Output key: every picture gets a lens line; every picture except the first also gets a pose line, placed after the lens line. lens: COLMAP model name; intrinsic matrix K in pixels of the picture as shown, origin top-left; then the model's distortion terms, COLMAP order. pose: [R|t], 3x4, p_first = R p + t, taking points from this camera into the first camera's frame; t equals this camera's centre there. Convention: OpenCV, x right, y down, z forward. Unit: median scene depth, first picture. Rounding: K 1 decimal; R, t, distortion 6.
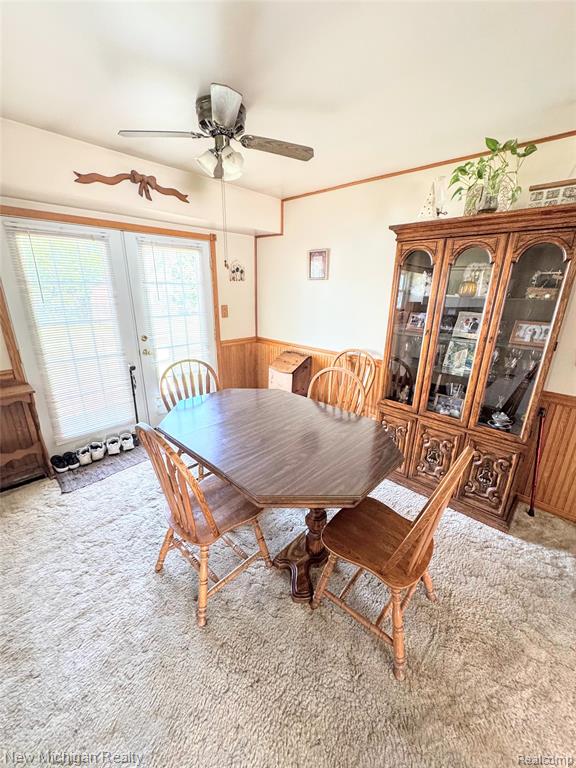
lens RADIAL K [[305.1, 0, 288.0], [0, 305.1, 384.0], [0, 0, 1]] dist [-0.000020, -0.000051]
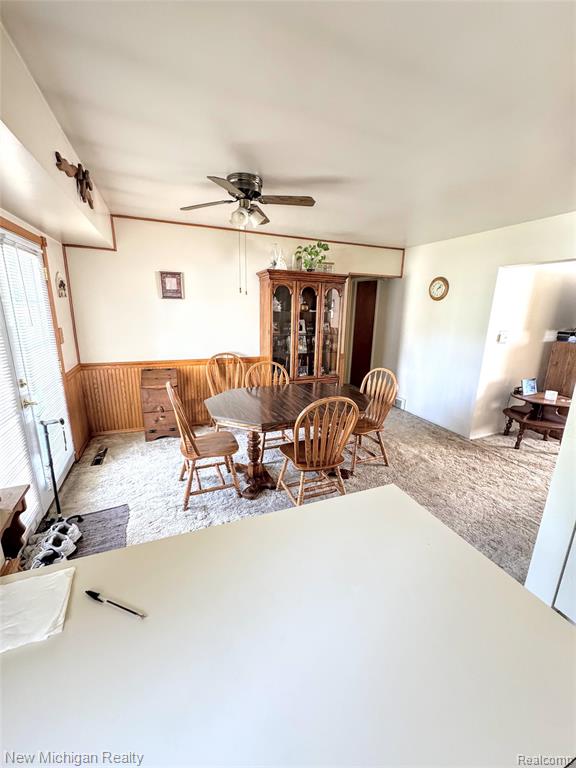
lens RADIAL K [[305.1, 0, 288.0], [0, 305.1, 384.0], [0, 0, 1]] dist [-0.000020, -0.000051]
pose [[0.428956, -0.225045, 0.874844, -0.788844], [0.262126, 0.957809, 0.117861, -0.070624], [-0.864457, 0.178762, 0.469849, 0.184230]]
